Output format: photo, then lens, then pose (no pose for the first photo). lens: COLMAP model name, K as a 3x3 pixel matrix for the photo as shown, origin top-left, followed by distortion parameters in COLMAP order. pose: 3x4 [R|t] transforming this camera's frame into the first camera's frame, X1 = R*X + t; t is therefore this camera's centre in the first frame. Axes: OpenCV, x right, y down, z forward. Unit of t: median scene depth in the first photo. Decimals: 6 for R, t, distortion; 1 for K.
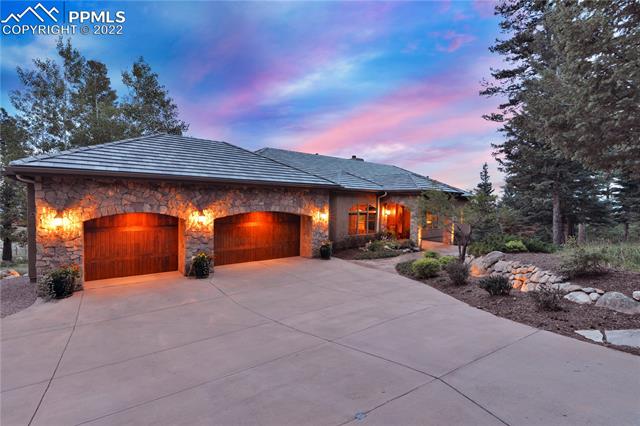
lens RADIAL K [[310.1, 0, 319.6], [0, 310.1, 204.2], [0, 0, 1]] dist [-0.002270, -0.000387]
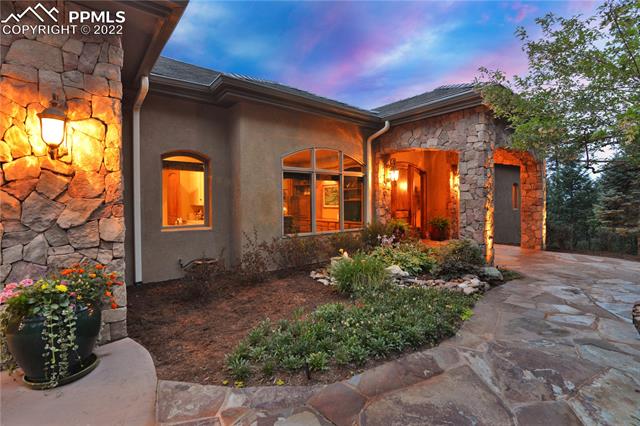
lens RADIAL K [[310.1, 0, 319.6], [0, 310.1, 204.2], [0, 0, 1]] dist [-0.002270, -0.000387]
pose [[0.999560, -0.027602, 0.010867, 0.132913], [0.027630, 0.999615, -0.002425, 0.068915], [-0.010796, 0.002724, 0.999938, 0.664595]]
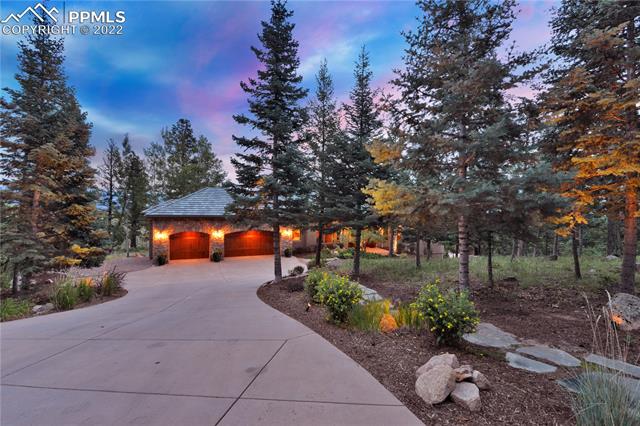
lens RADIAL K [[310.1, 0, 319.6], [0, 310.1, 204.2], [0, 0, 1]] dist [-0.002270, -0.000387]
pose [[0.972542, 0.017727, -0.232051, 0.519827], [-0.015940, 0.999827, 0.009572, -0.126566], [0.232181, -0.005610, 0.972656, -0.599890]]
